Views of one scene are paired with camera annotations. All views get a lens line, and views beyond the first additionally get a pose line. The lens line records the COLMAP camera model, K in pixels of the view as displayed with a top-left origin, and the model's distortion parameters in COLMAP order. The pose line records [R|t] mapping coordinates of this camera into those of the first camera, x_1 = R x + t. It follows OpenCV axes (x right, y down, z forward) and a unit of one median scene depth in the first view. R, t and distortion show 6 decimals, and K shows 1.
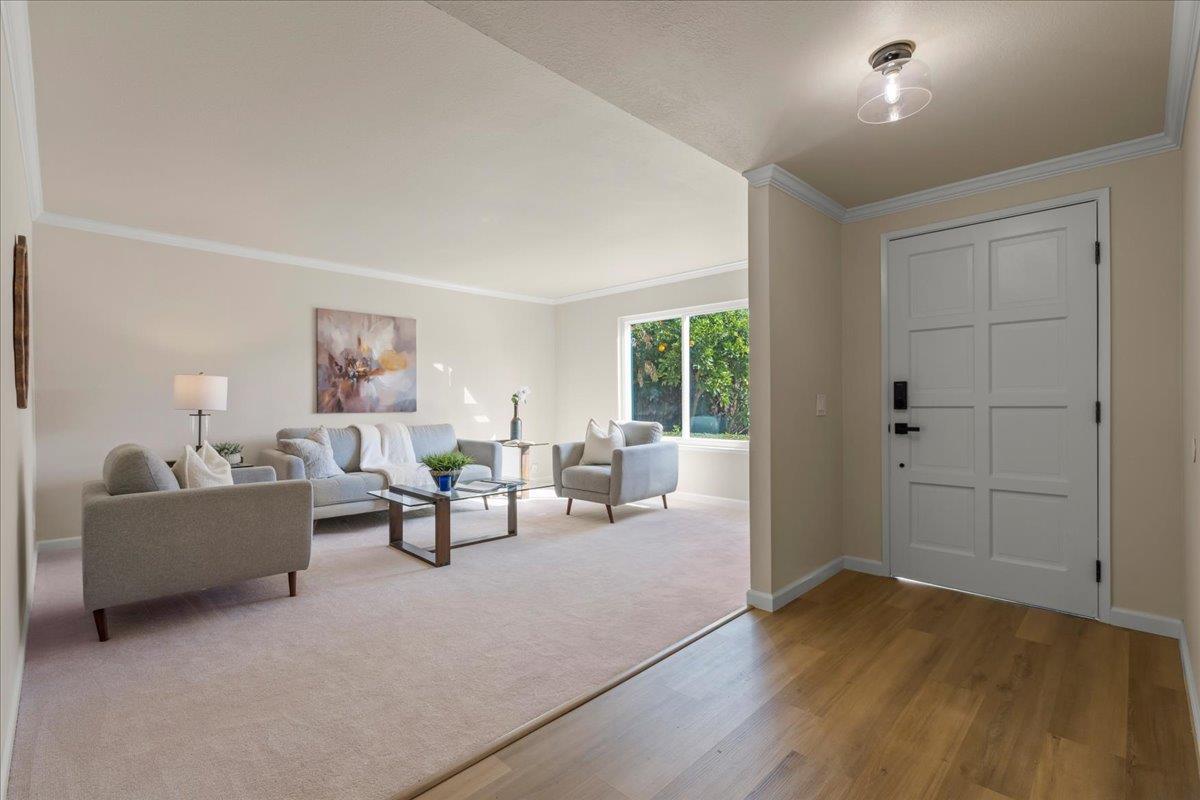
lens RADIAL K [[543.6, 0, 605.6], [0, 543.6, 424.4], [0, 0, 1]] dist [-0.007077, 0.002806]
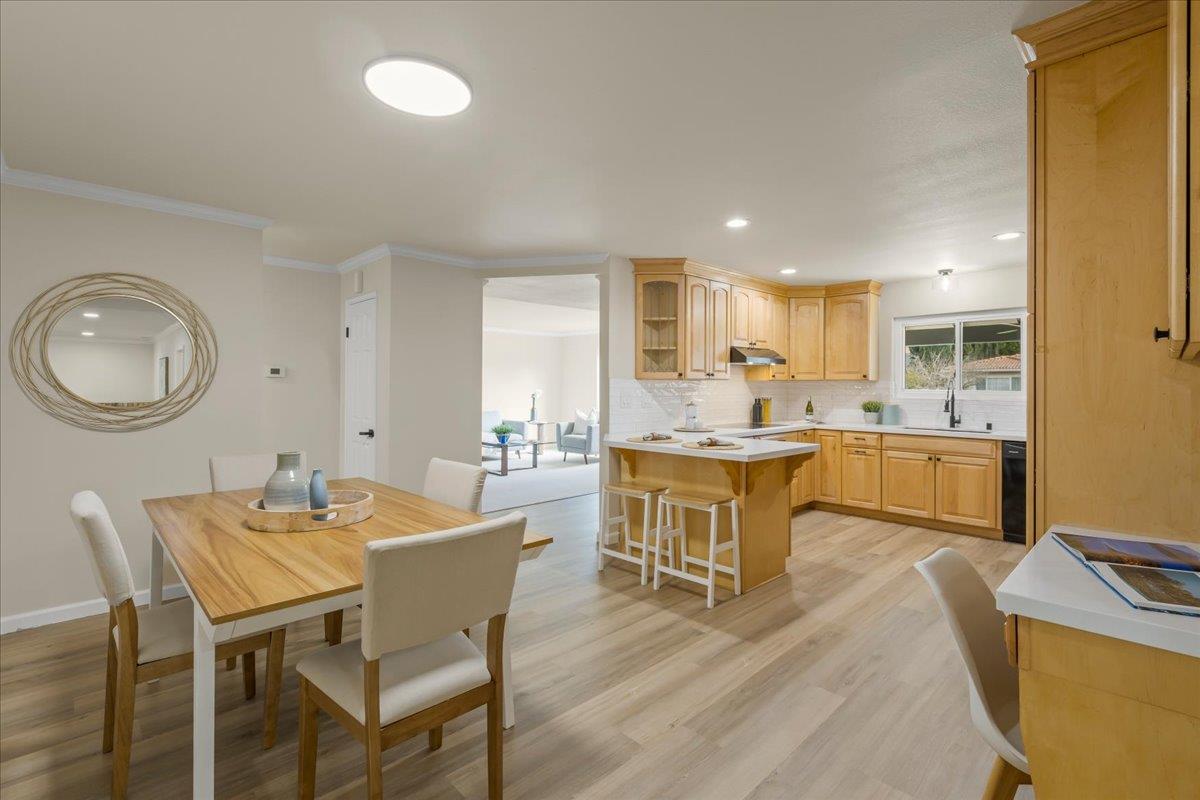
lens RADIAL K [[543.6, 0, 596.2], [0, 543.6, 387.7], [0, 0, 1]] dist [-0.007077, 0.002806]
pose [[0.999695, 0.006600, -0.023811, 0.082884], [-0.007644, 0.999000, -0.044042, -0.001032], [0.023496, 0.044210, 0.998746, -0.851265]]
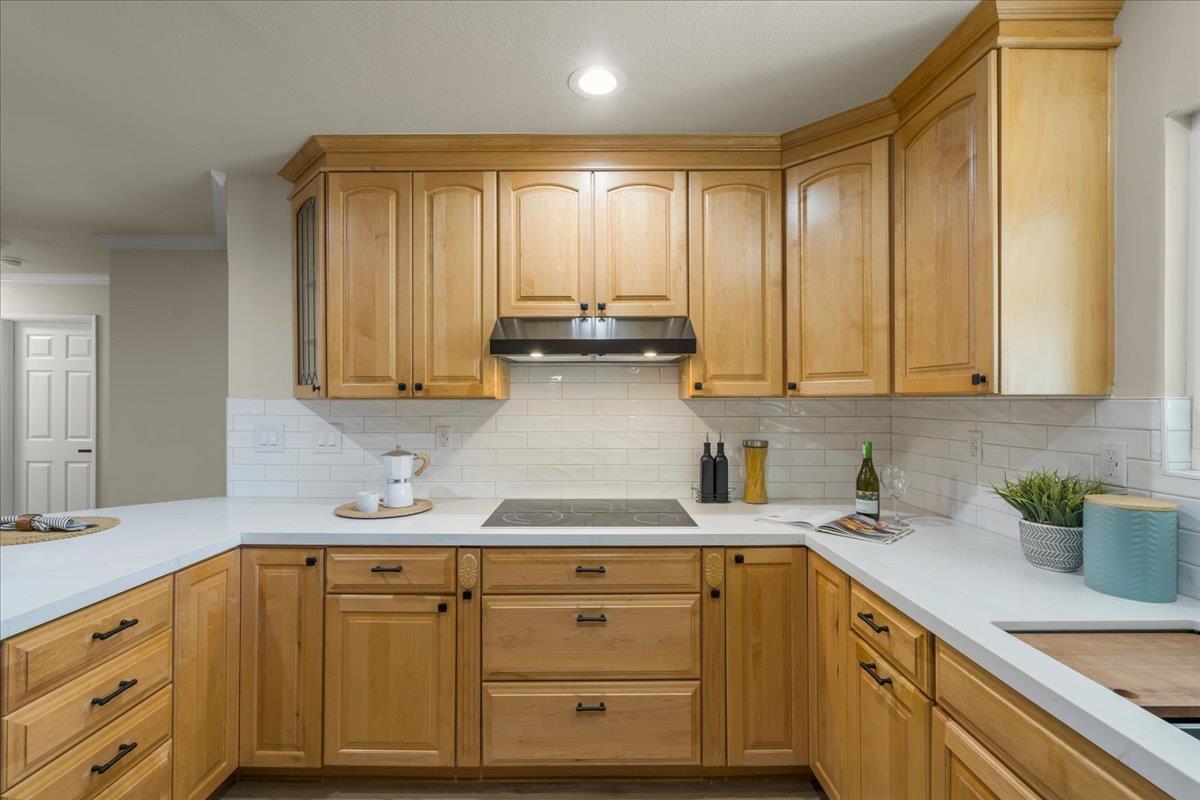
lens RADIAL K [[543.6, 0, 598.3], [0, 543.6, 400.1], [0, 0, 1]] dist [-0.007077, 0.002806]
pose [[0.706814, 0.004148, -0.707387, 0.671248], [-0.035326, 0.998942, -0.029439, -0.051718], [0.706517, 0.045797, 0.706213, -0.068897]]
